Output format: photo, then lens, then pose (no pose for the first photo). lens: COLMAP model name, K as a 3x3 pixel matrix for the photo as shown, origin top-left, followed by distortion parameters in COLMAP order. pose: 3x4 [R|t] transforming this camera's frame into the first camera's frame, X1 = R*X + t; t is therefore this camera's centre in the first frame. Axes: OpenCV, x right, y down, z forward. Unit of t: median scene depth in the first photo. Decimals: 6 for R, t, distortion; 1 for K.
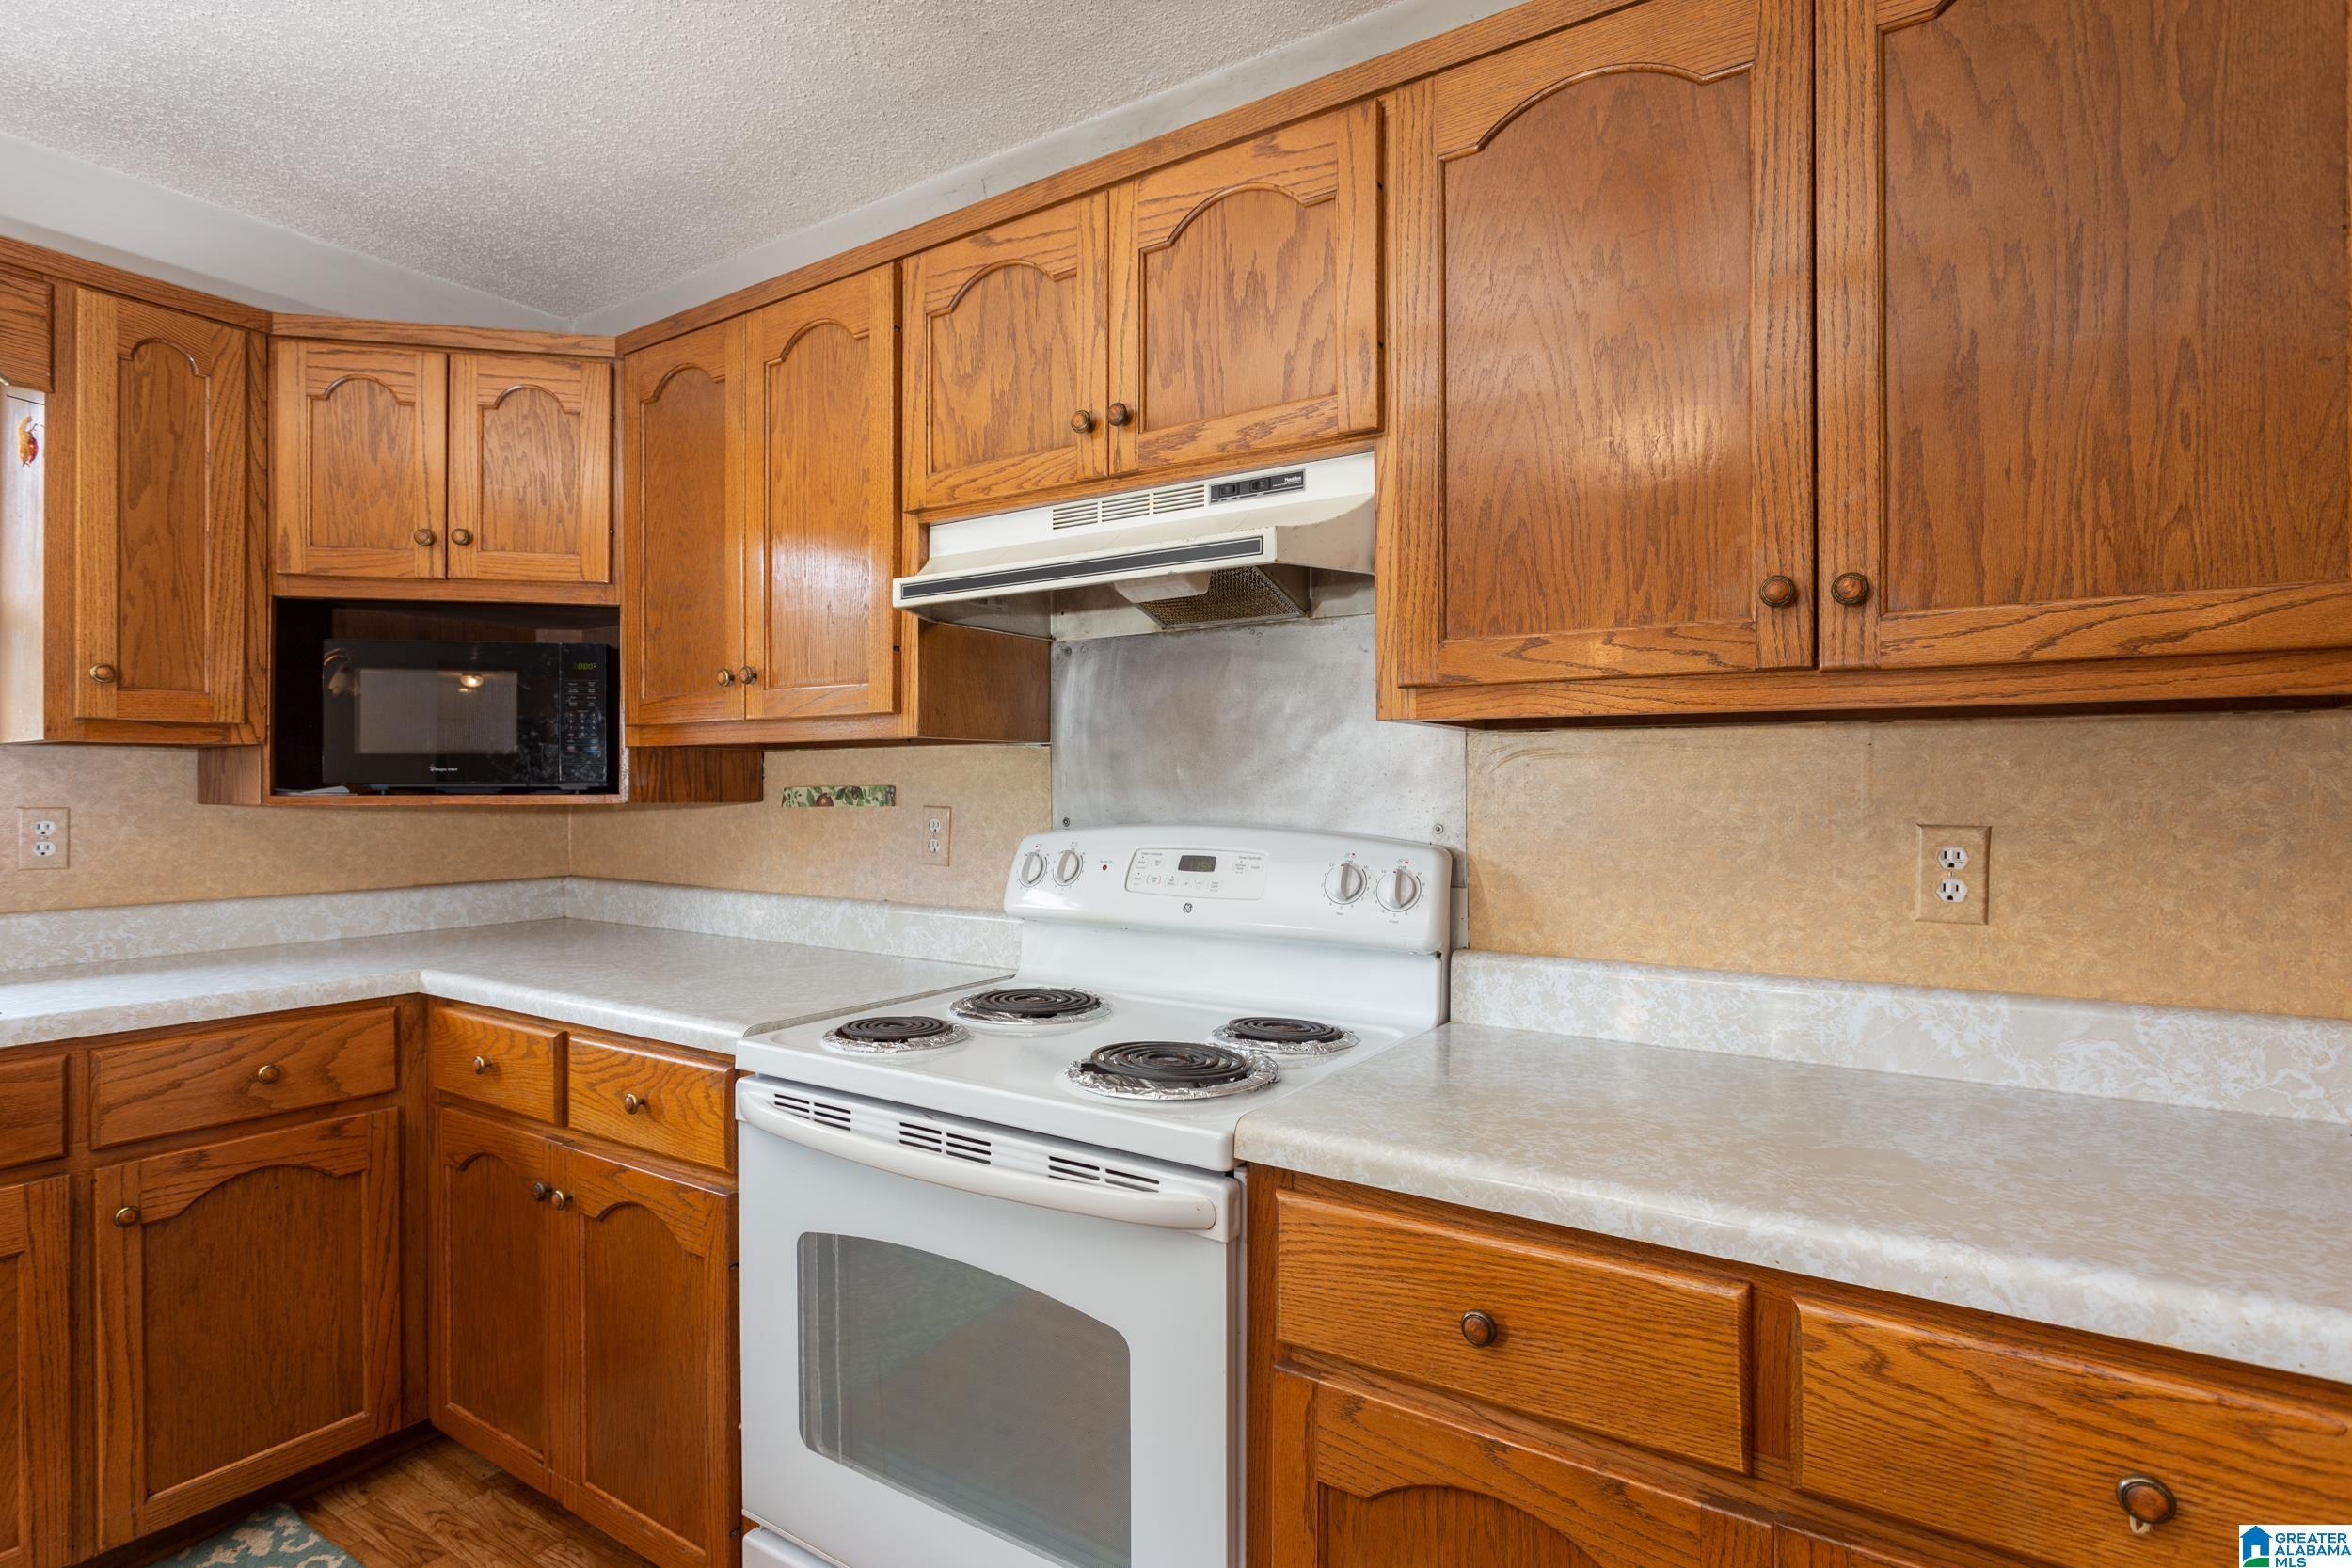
lens RADIAL K [[1172.9, 0, 1173.7], [0, 1172.9, 784.8], [0, 0, 1]] dist [-0.007855, 0.003144]
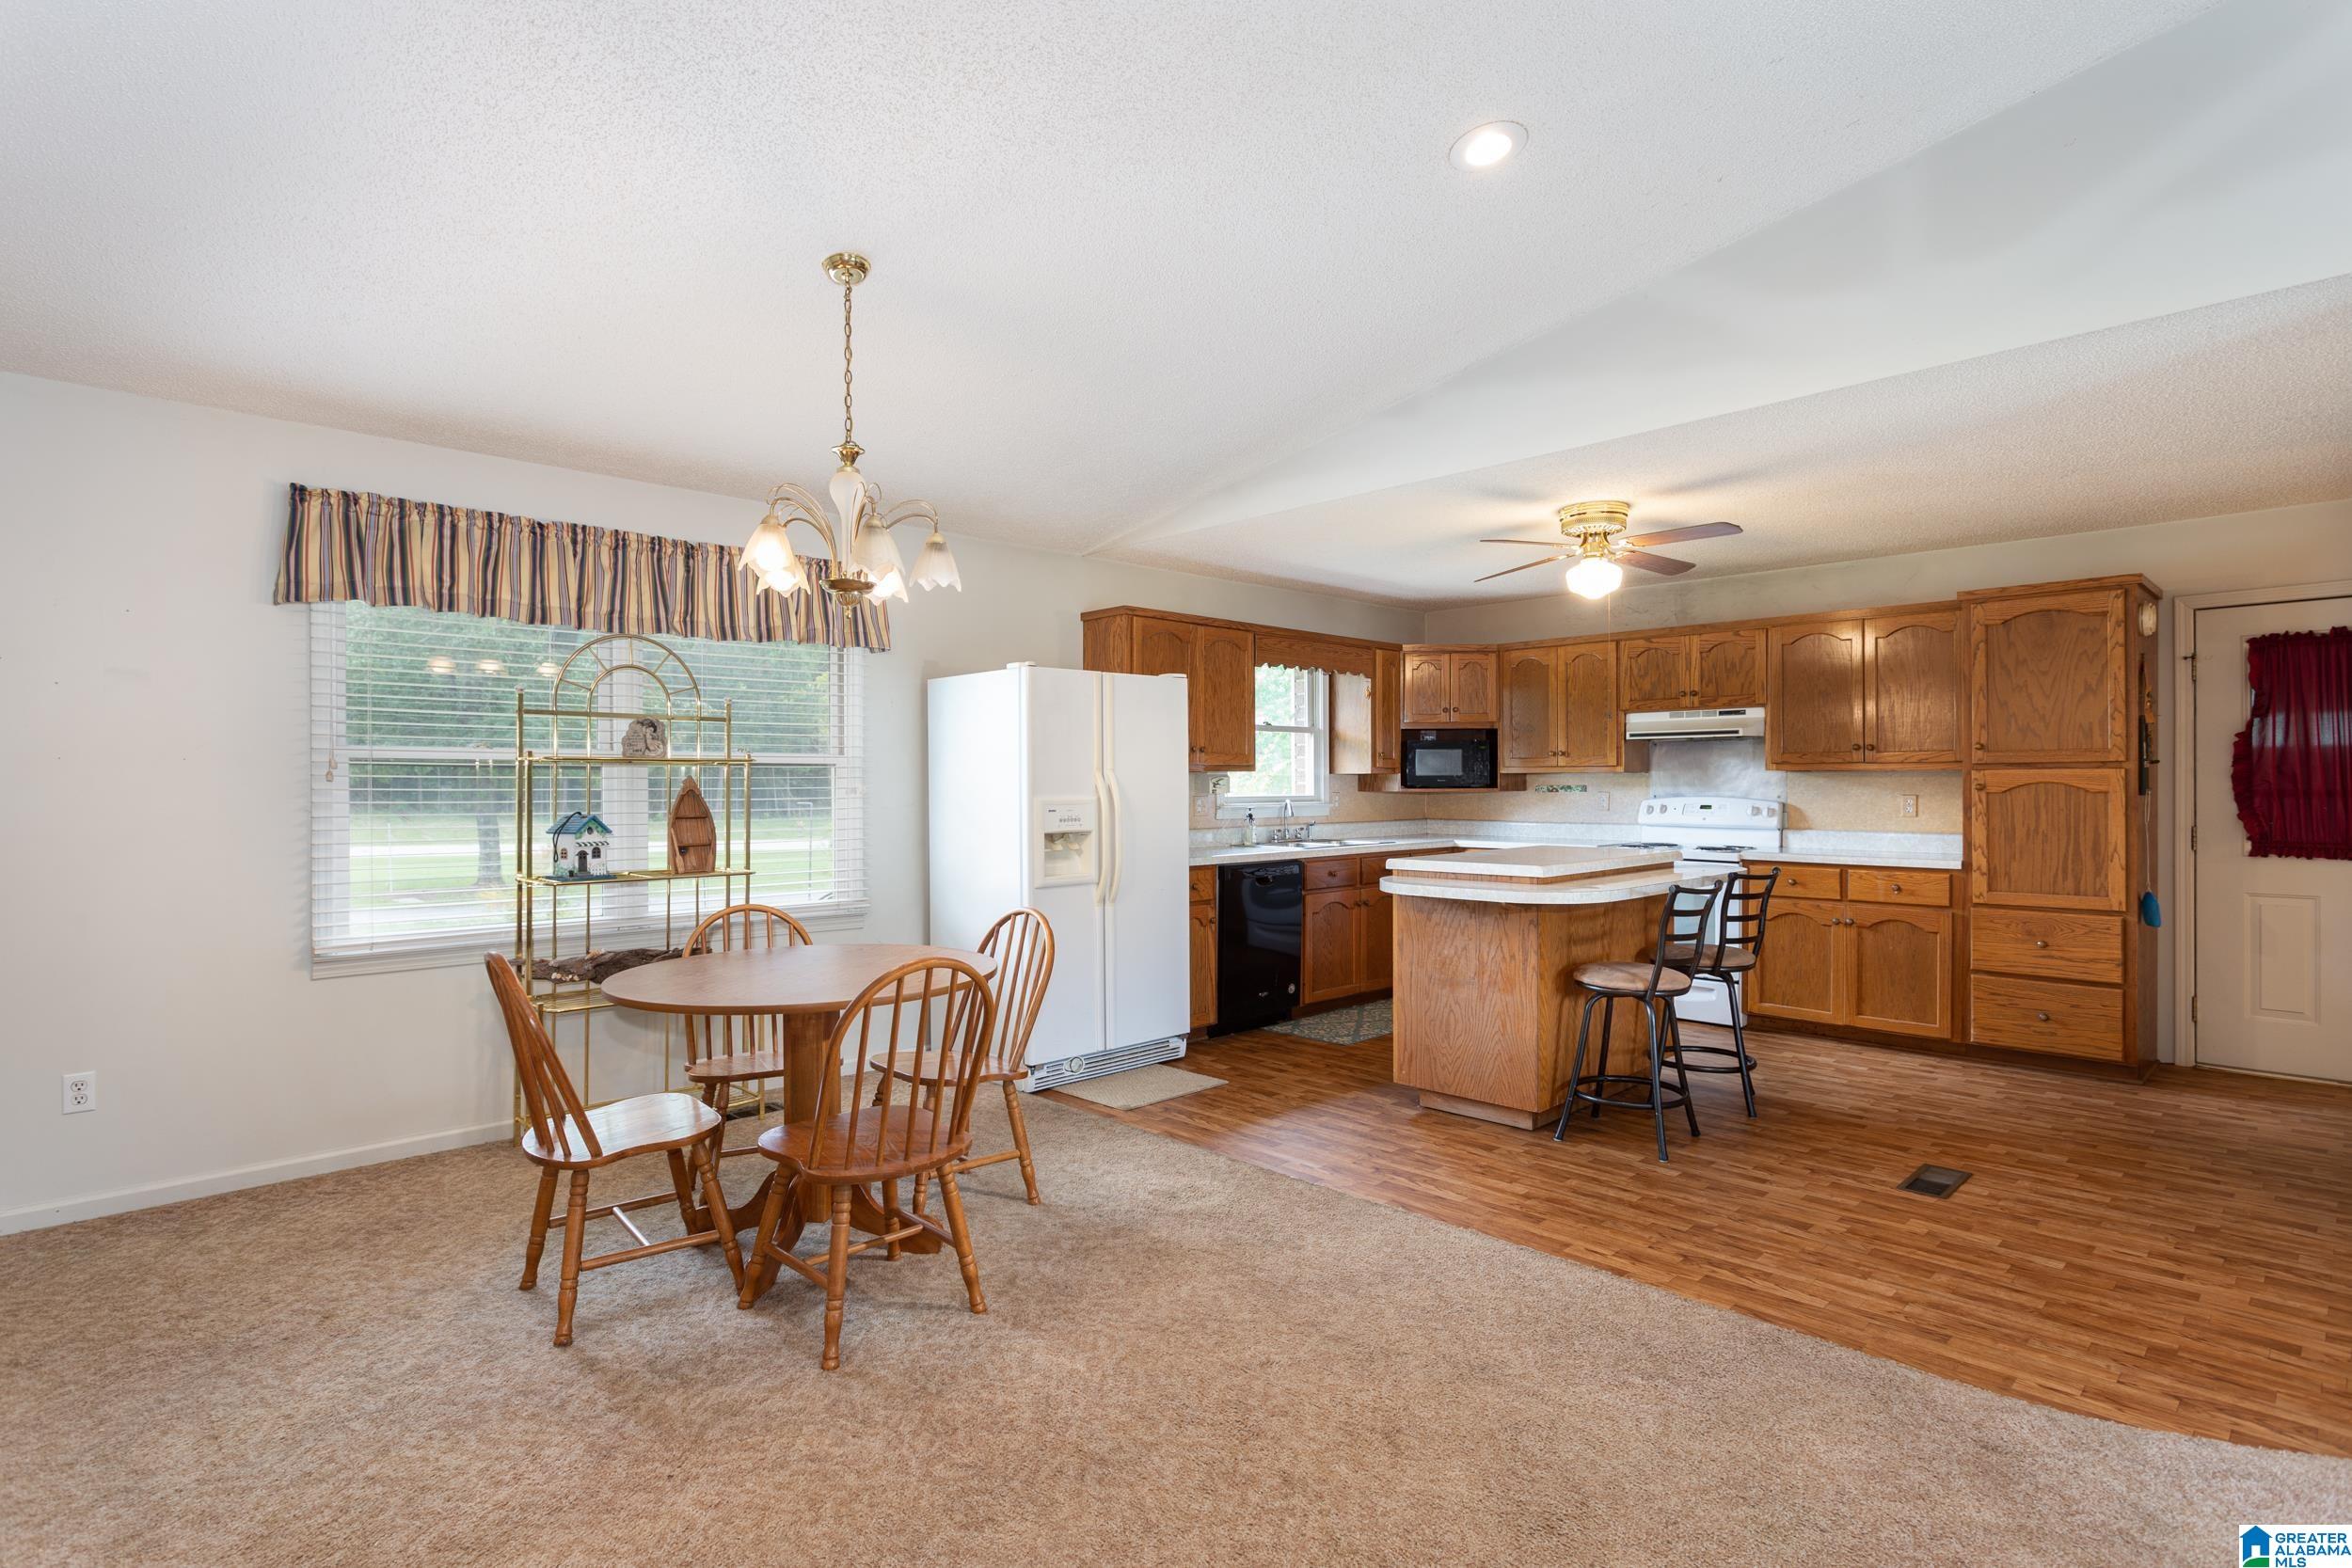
lens RADIAL K [[1172.9, 0, 1178.4], [0, 1172.9, 783.3], [0, 0, 1]] dist [-0.007855, 0.003144]
pose [[0.974706, 0.003212, -0.223466, -0.758312], [-0.004140, 0.999985, -0.003682, 0.014284], [0.223451, 0.004514, 0.974705, -2.881866]]
